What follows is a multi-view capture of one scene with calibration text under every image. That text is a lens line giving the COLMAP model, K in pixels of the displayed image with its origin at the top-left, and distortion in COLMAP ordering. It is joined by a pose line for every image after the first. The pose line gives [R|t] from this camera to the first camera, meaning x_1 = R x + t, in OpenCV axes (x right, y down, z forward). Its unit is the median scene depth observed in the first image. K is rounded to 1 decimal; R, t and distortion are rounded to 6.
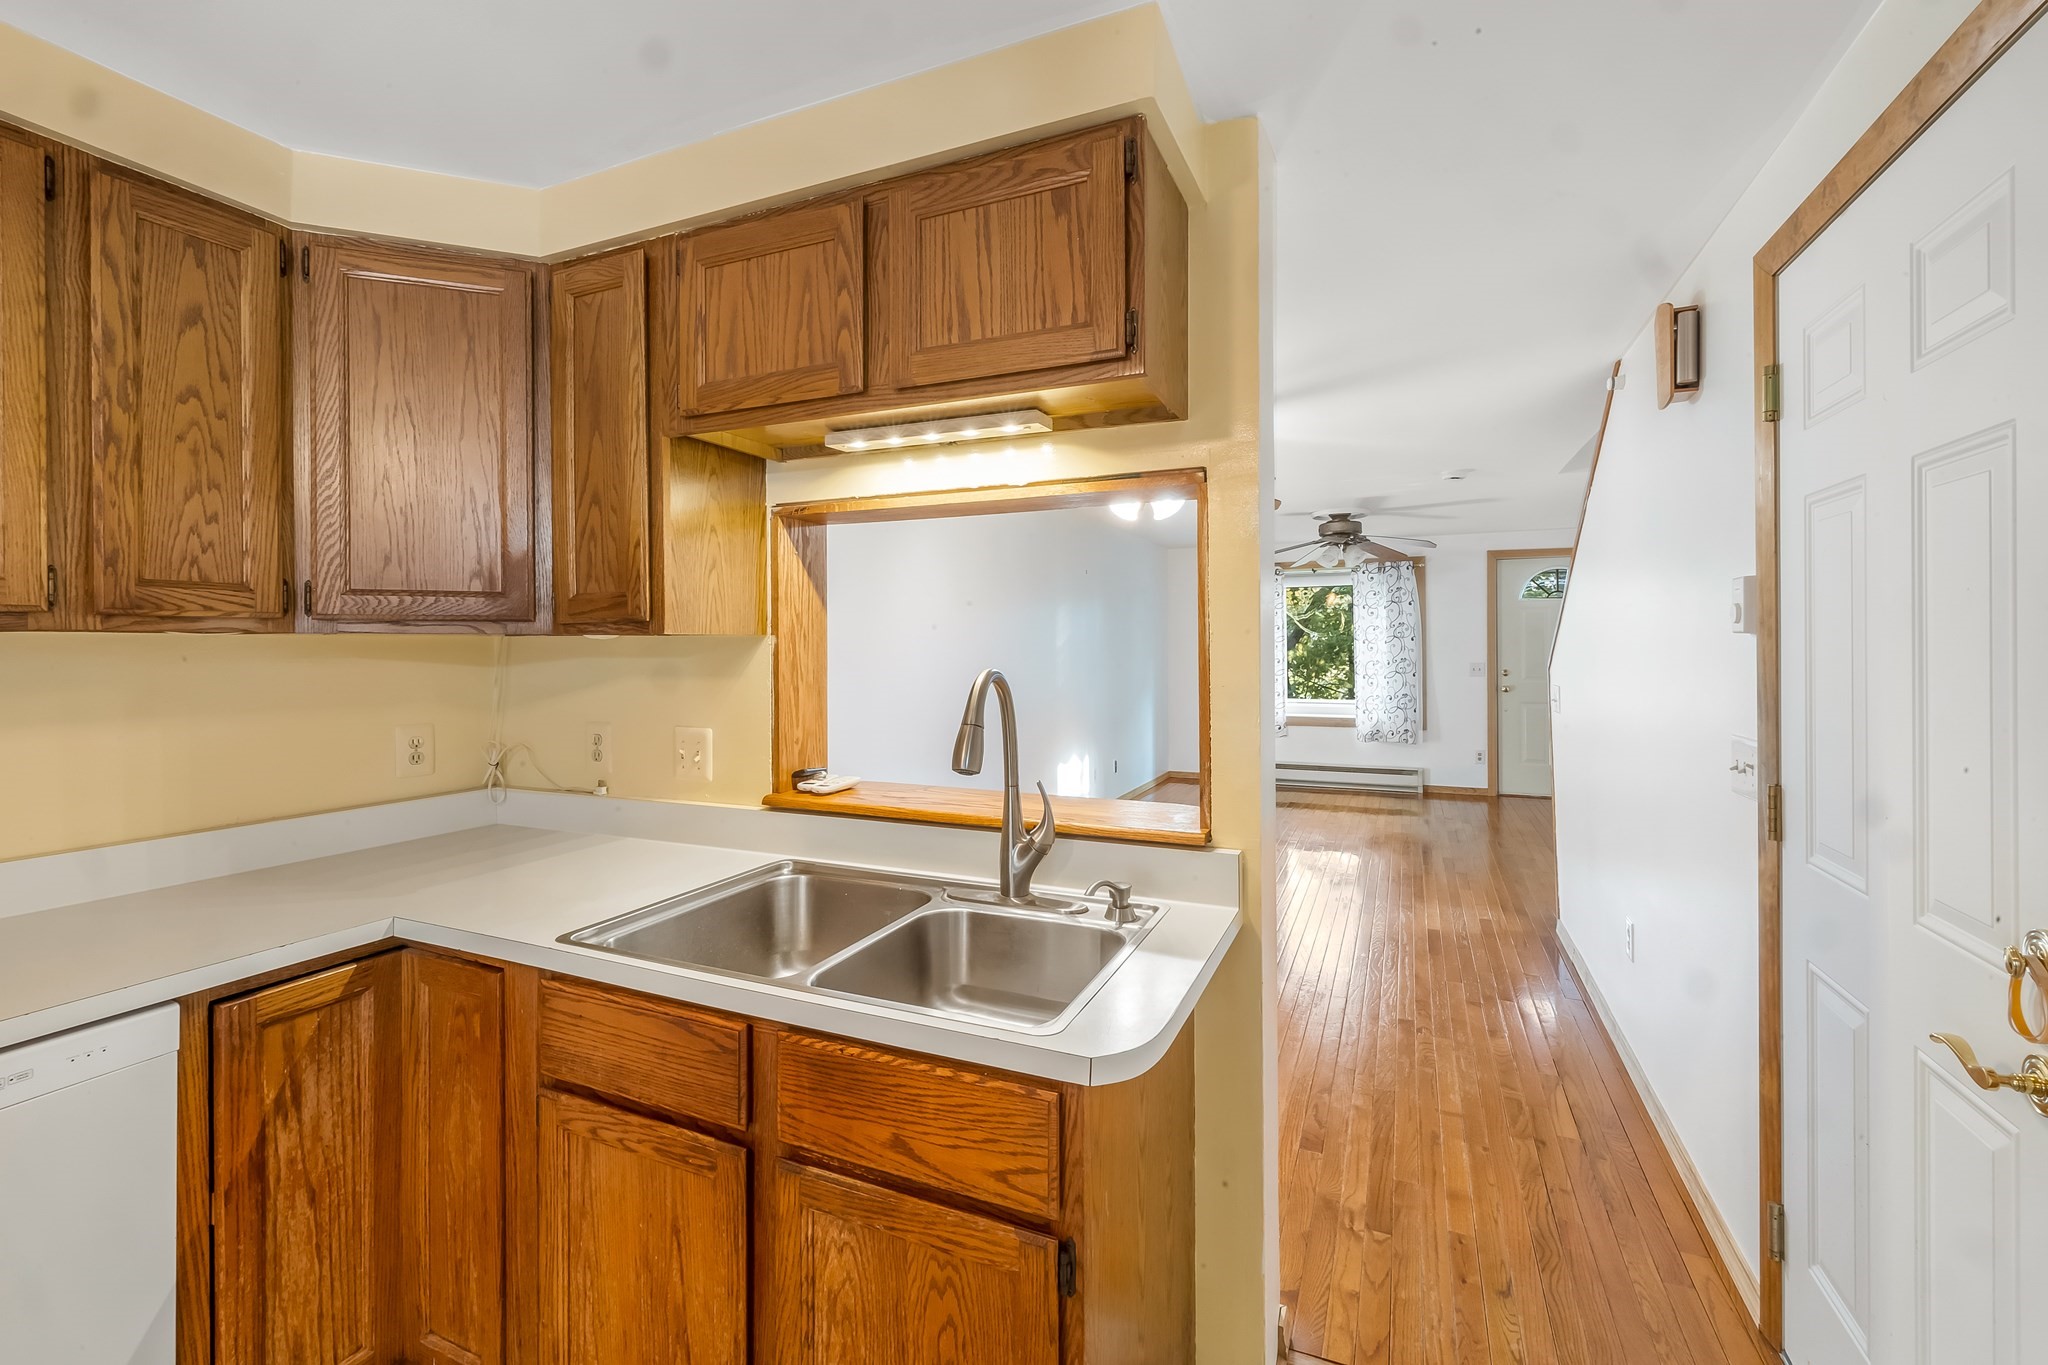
lens RADIAL K [[876.1, 0, 1017.9], [0, 876.1, 643.9], [0, 0, 1]] dist [-0.001303, 0.000430]
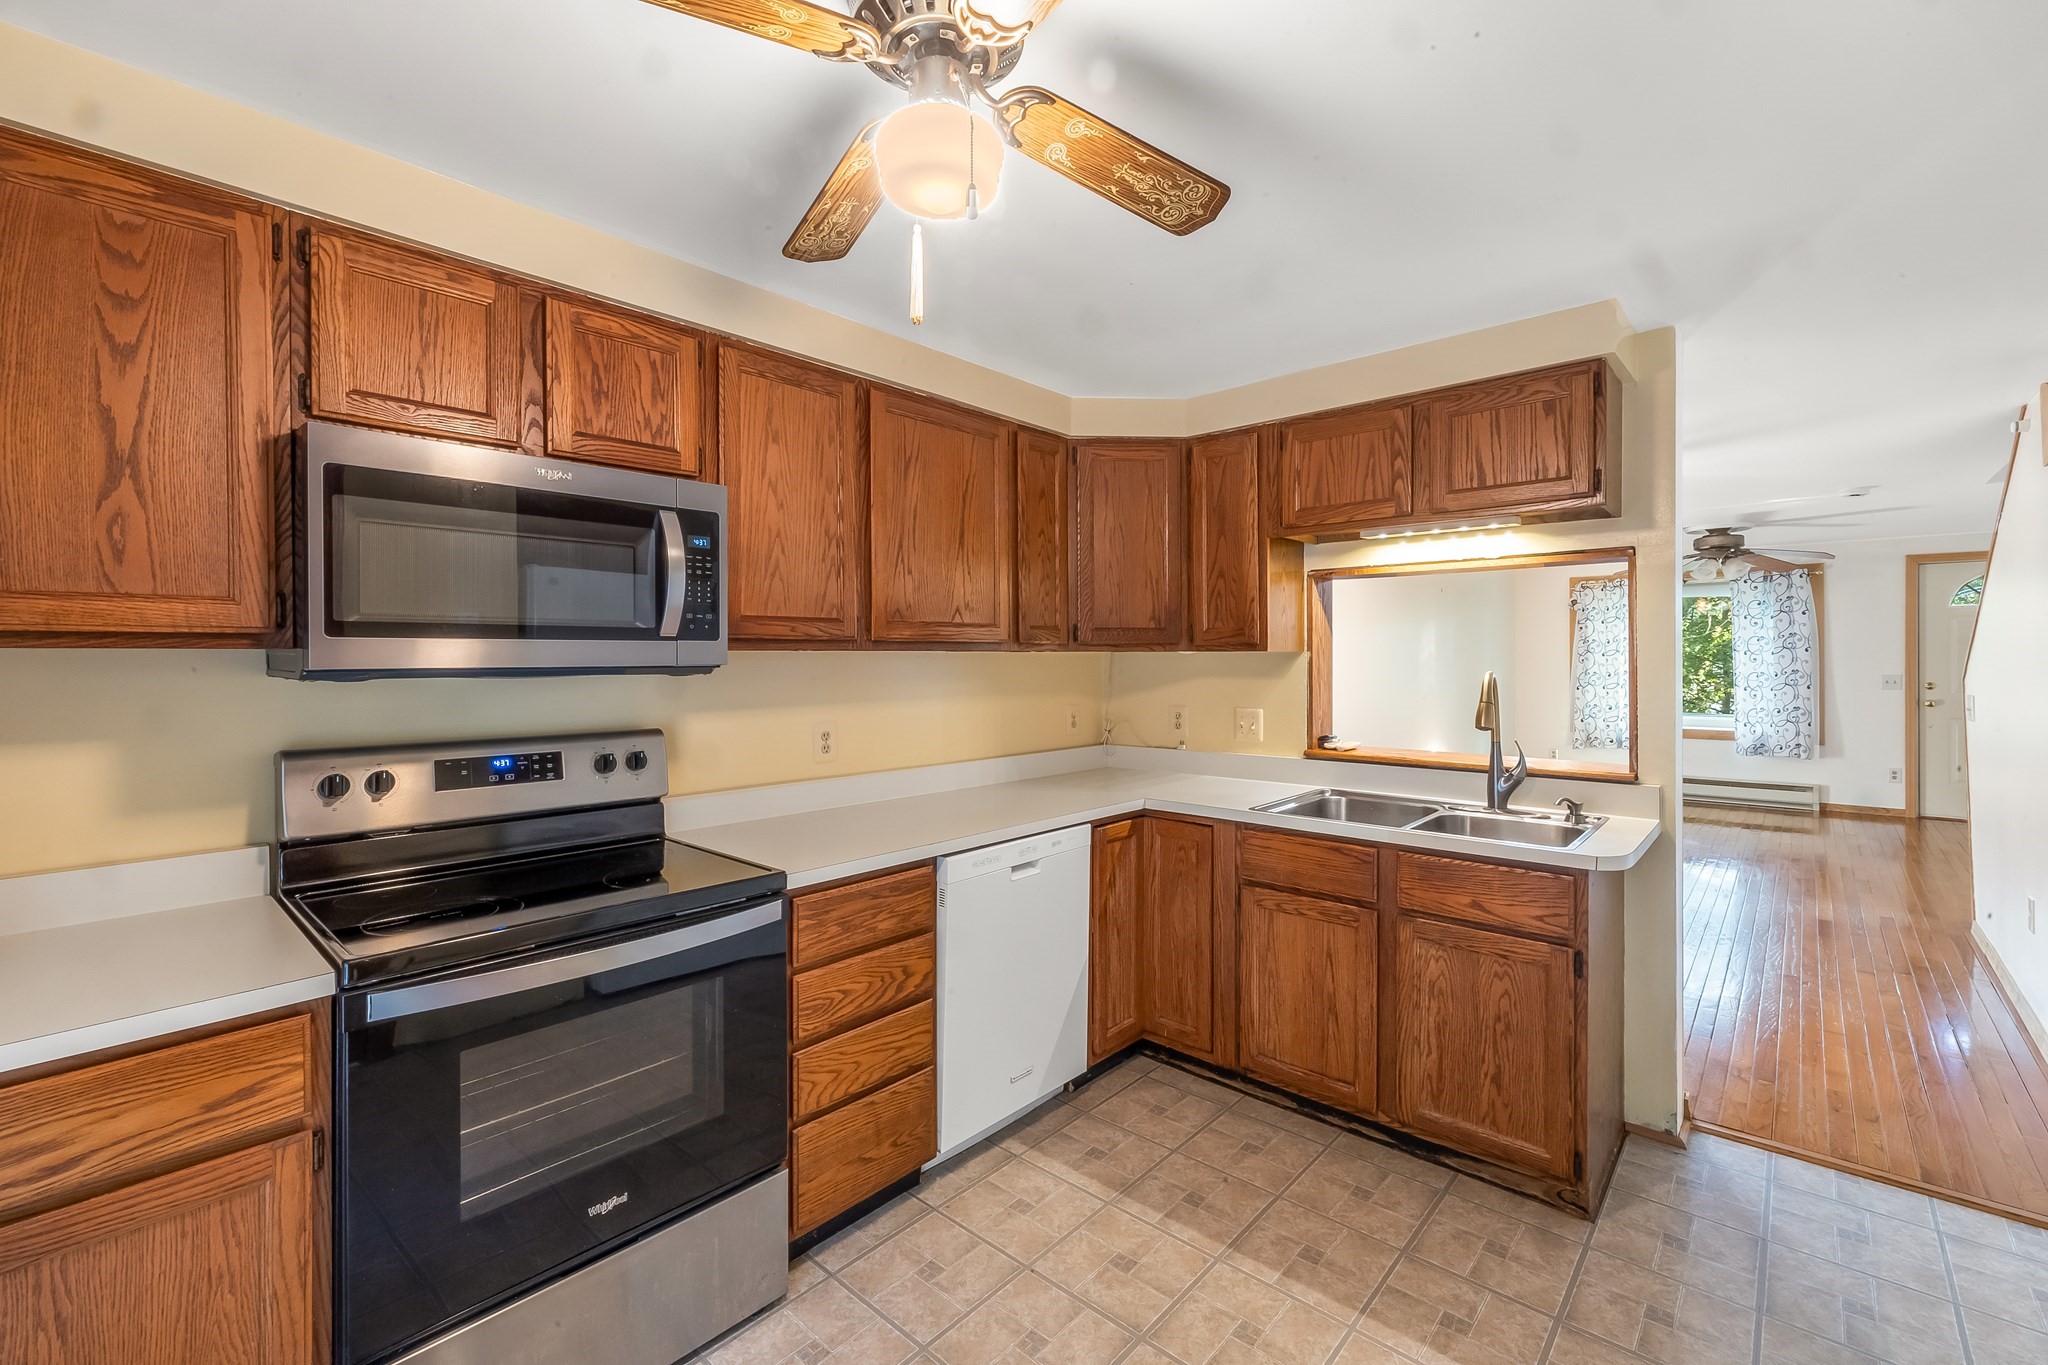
lens RADIAL K [[866.4, 0, 1020.1], [0, 866.4, 661.8], [0, 0, 1]] dist [-0.000656, 0.000174]
pose [[0.949796, 0.000789, -0.312868, -0.333464], [0.001637, 0.999971, 0.007490, -0.004229], [0.312864, -0.007626, 0.949767, -0.800192]]
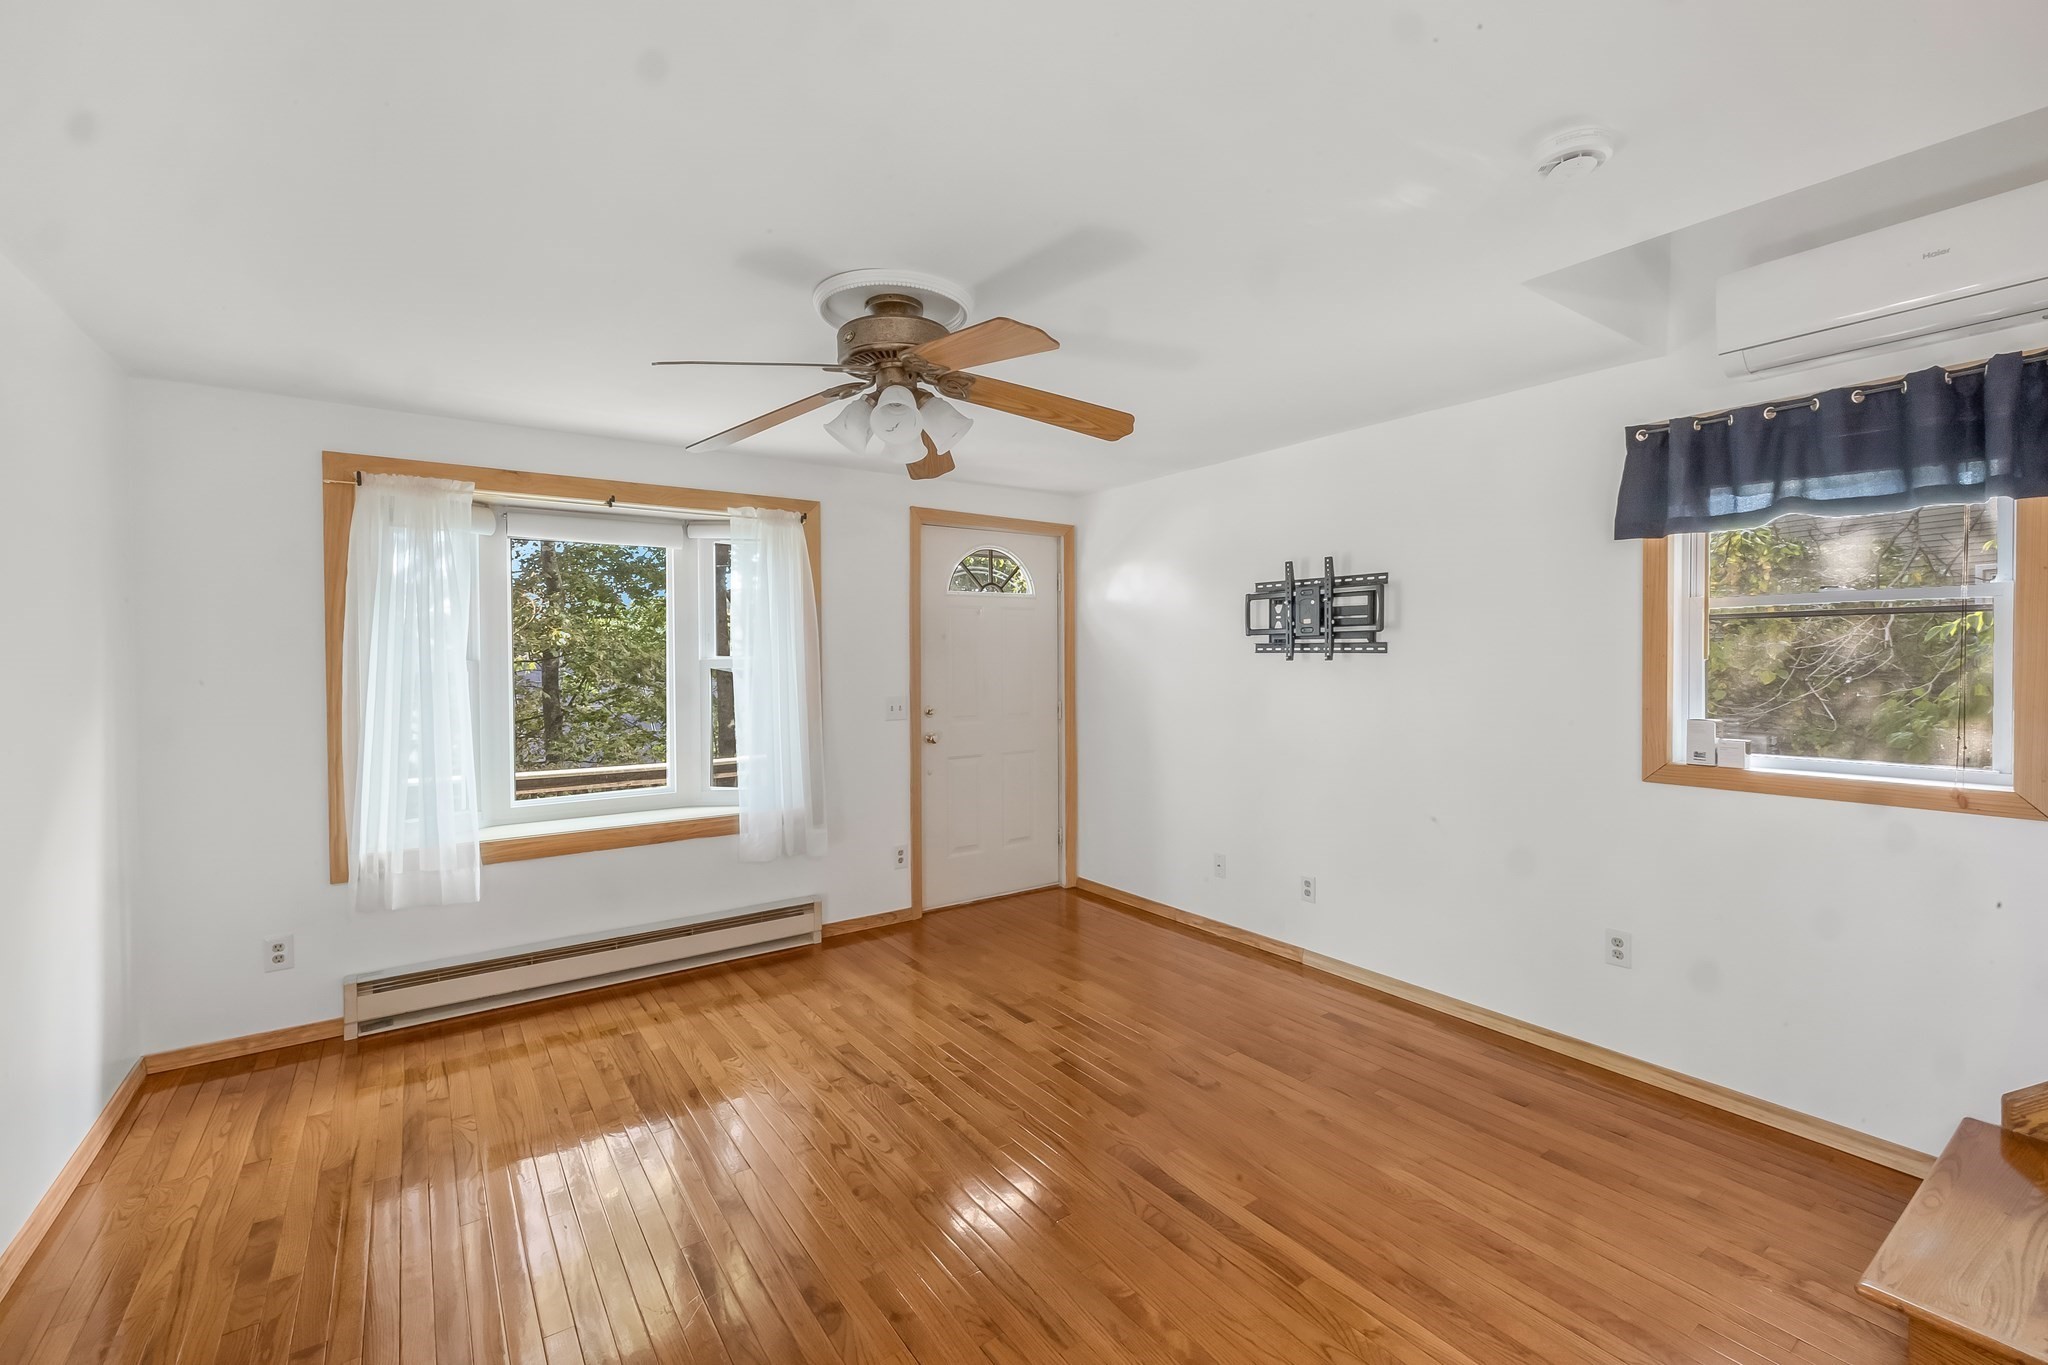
lens RADIAL K [[866.4, 0, 1020.1], [0, 866.4, 661.8], [0, 0, 1]] dist [-0.000656, 0.000174]
pose [[0.515511, 0.001275, 0.856882, 0.353420], [0.002572, 0.999992, -0.003035, 0.008640], [-0.856879, 0.003769, 0.515504, 2.920408]]
